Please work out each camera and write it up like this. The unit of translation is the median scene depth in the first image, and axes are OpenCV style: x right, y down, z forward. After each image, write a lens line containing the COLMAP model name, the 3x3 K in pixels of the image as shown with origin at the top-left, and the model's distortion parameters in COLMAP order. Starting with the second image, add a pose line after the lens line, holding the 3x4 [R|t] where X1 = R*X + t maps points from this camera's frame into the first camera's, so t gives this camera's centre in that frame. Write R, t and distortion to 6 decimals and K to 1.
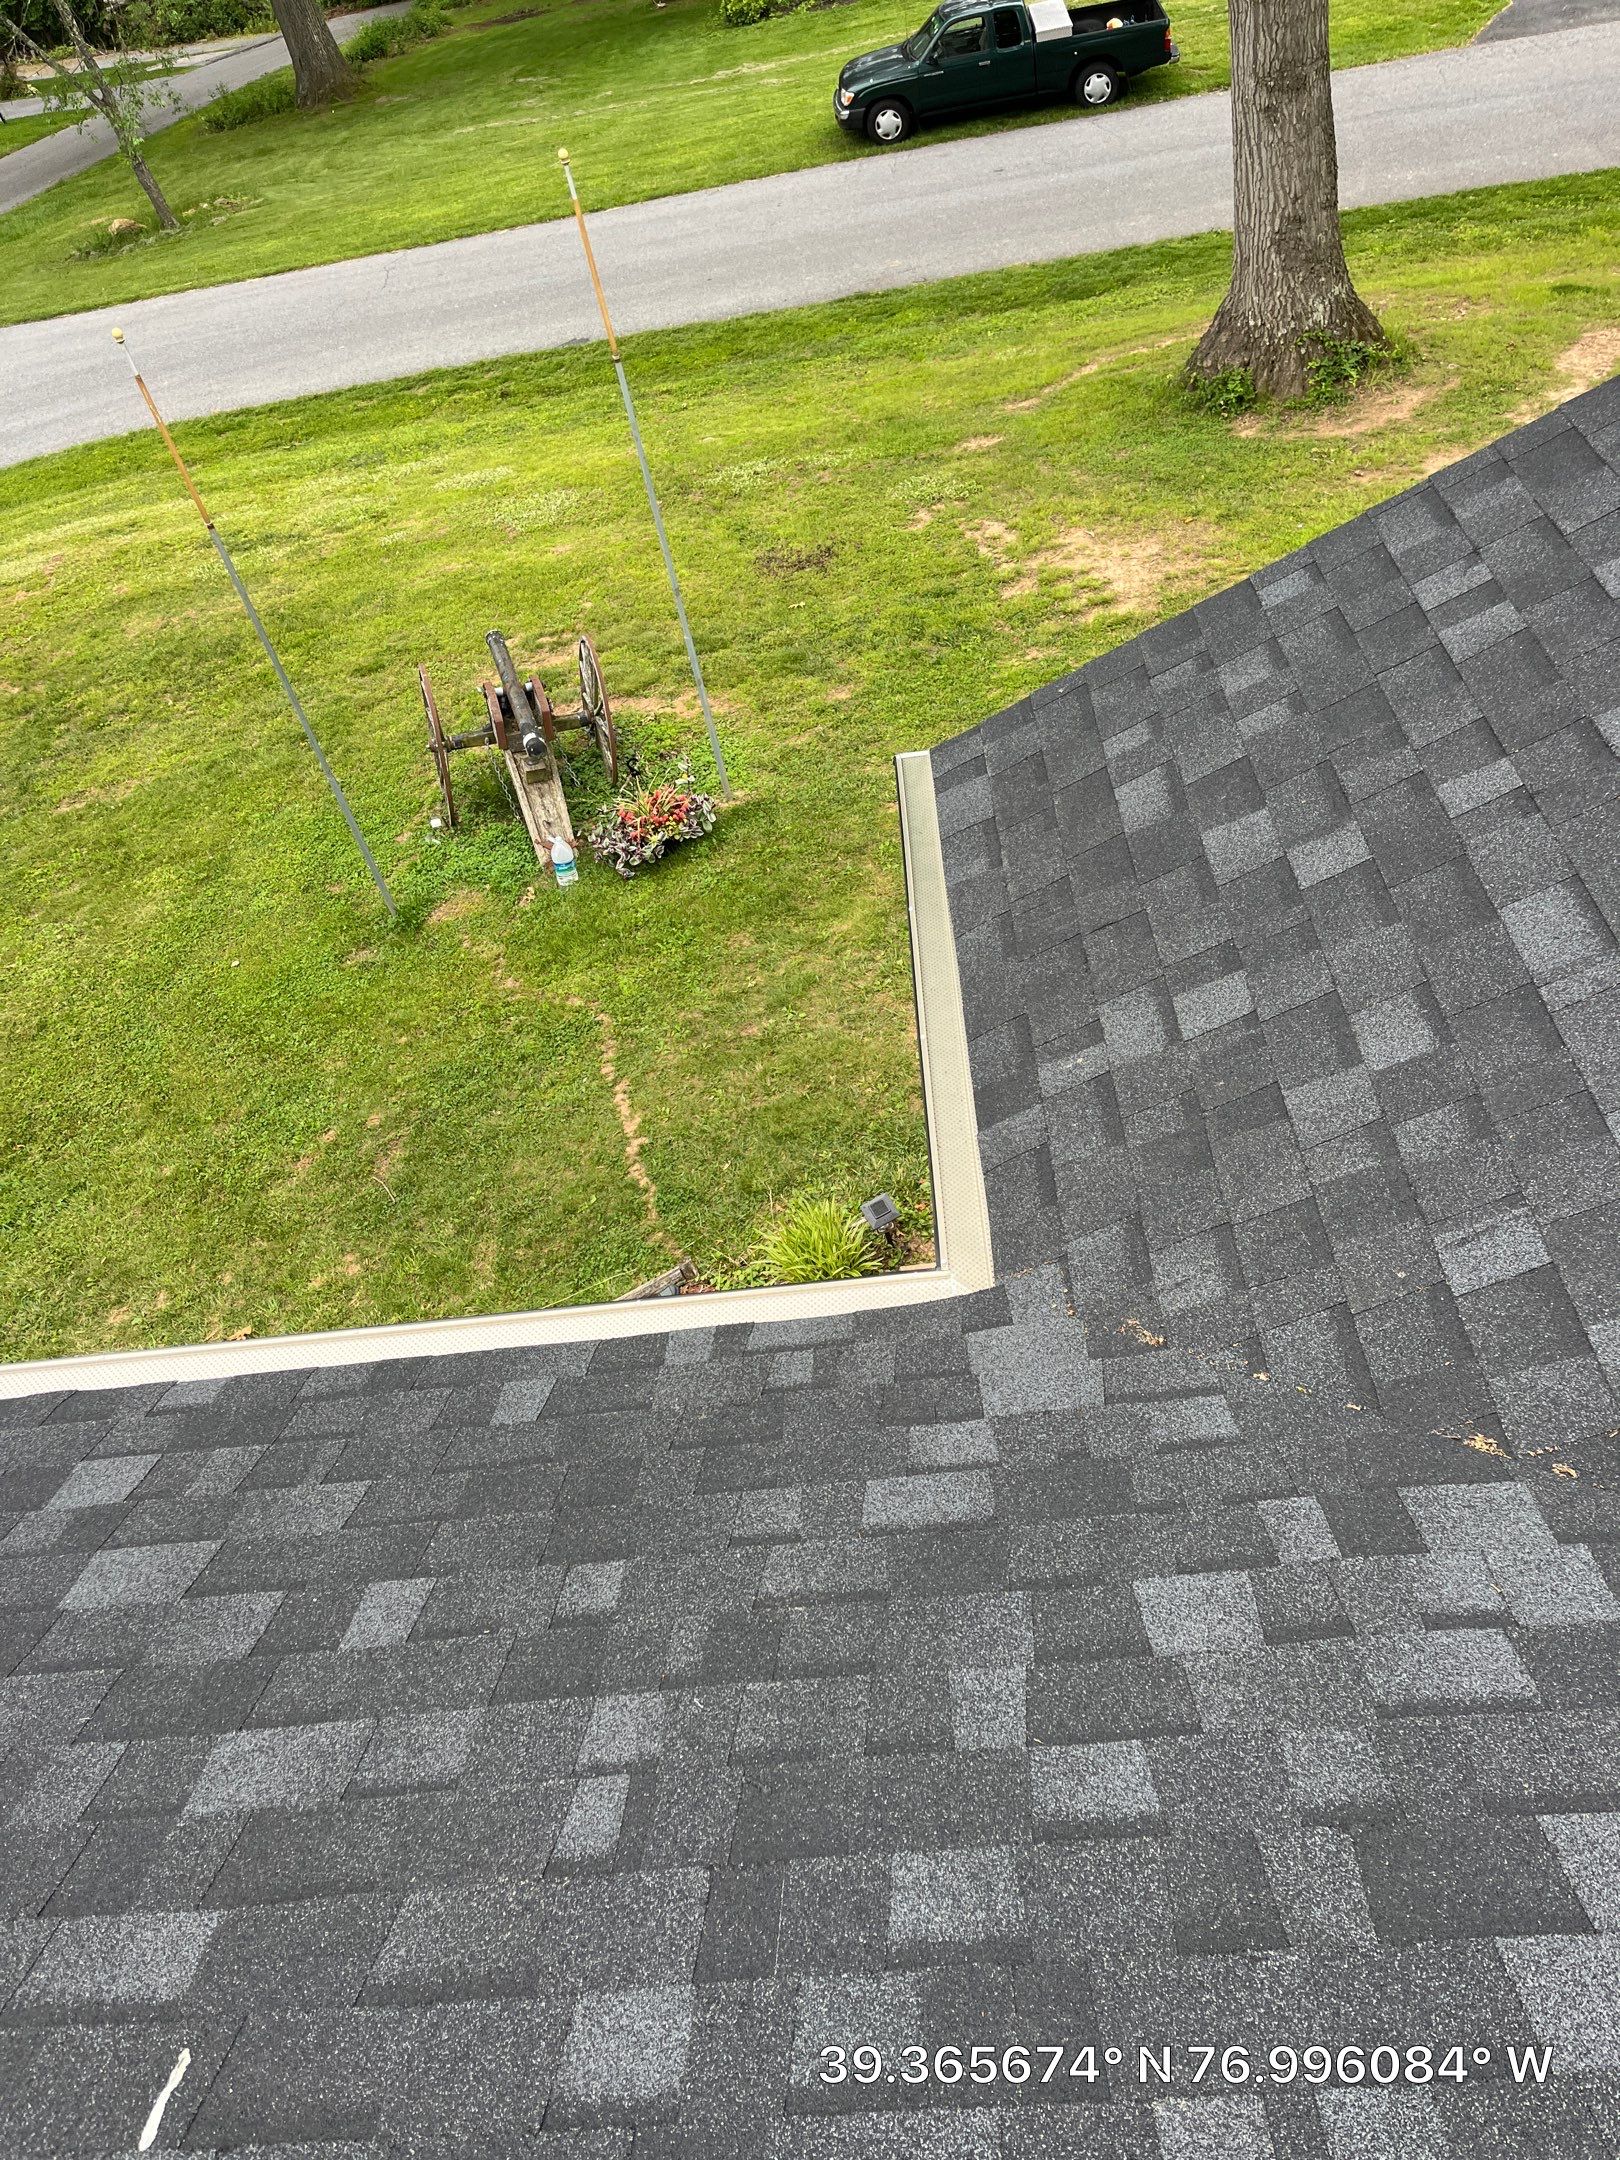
lens RADIAL K [[1612.4, 0, 810.0], [0, 1612.4, 1080.0], [0, 0, 1]] dist [0.035997, -0.000923]
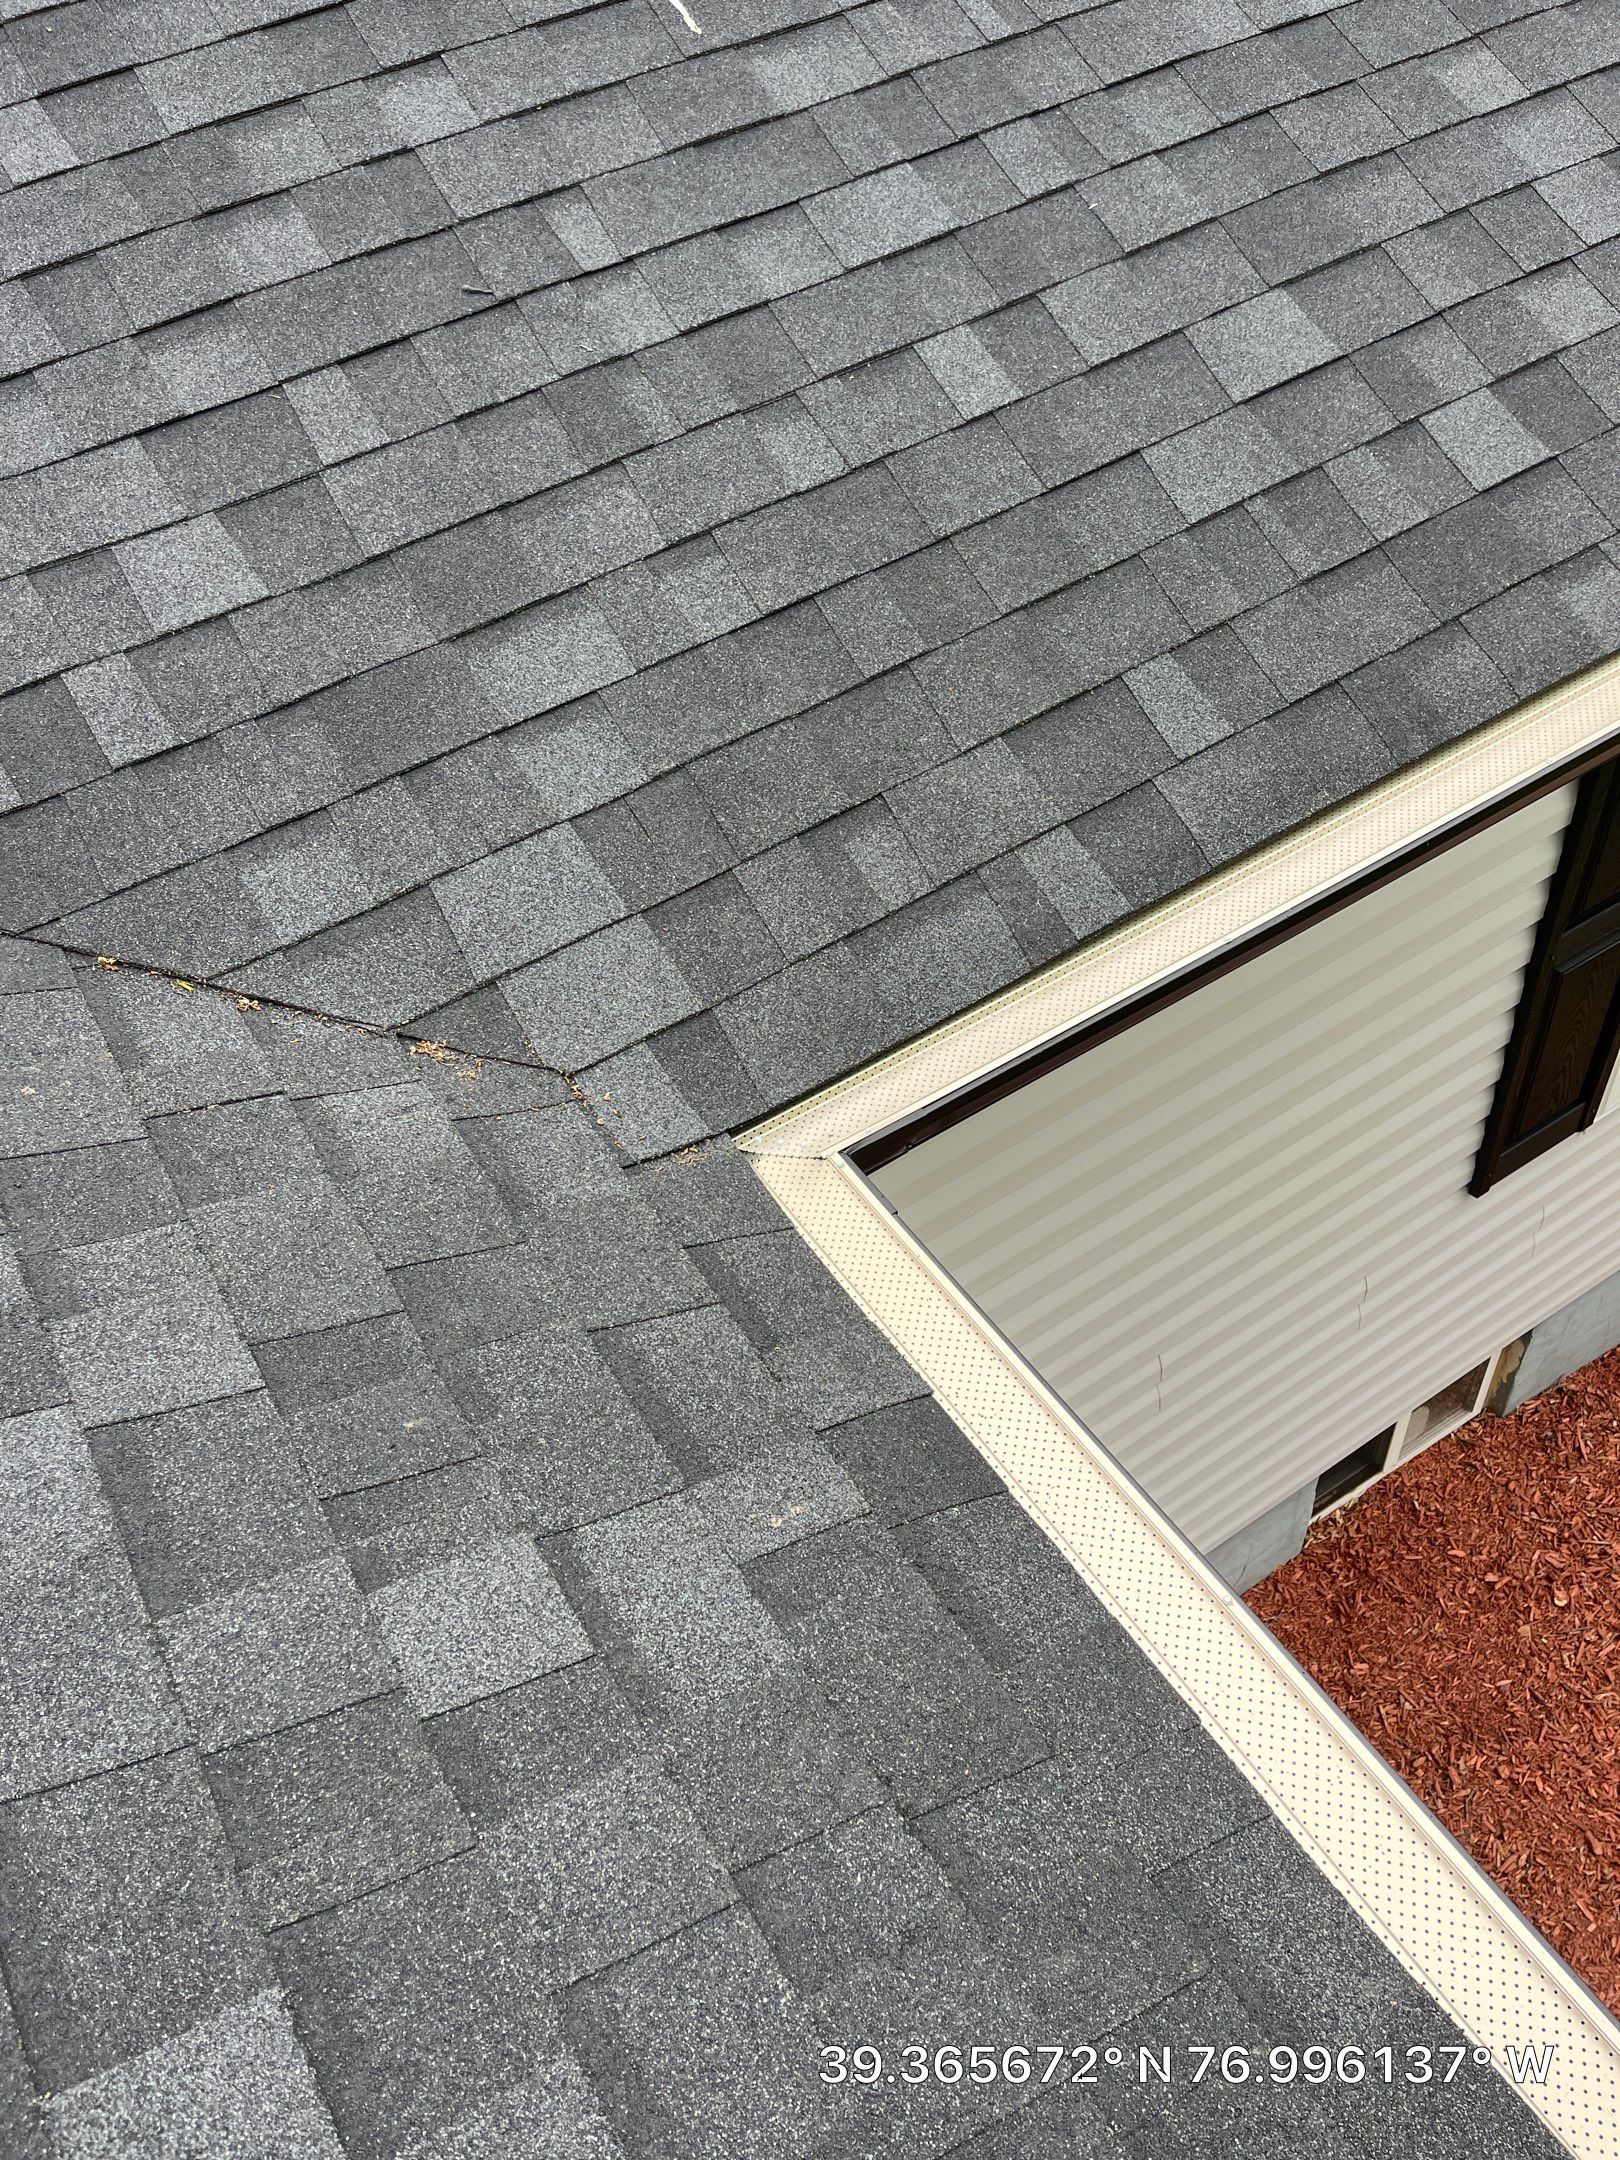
lens RADIAL K [[1612.4, 0, 810.0], [0, 1612.4, 1080.0], [0, 0, 1]] dist [0.035997, -0.000923]
pose [[-0.817922, 0.544712, -0.185183, 0.210833], [-0.200506, 0.031813, 0.979176, -0.536895], [0.539259, 0.838020, 0.083198, 1.031453]]
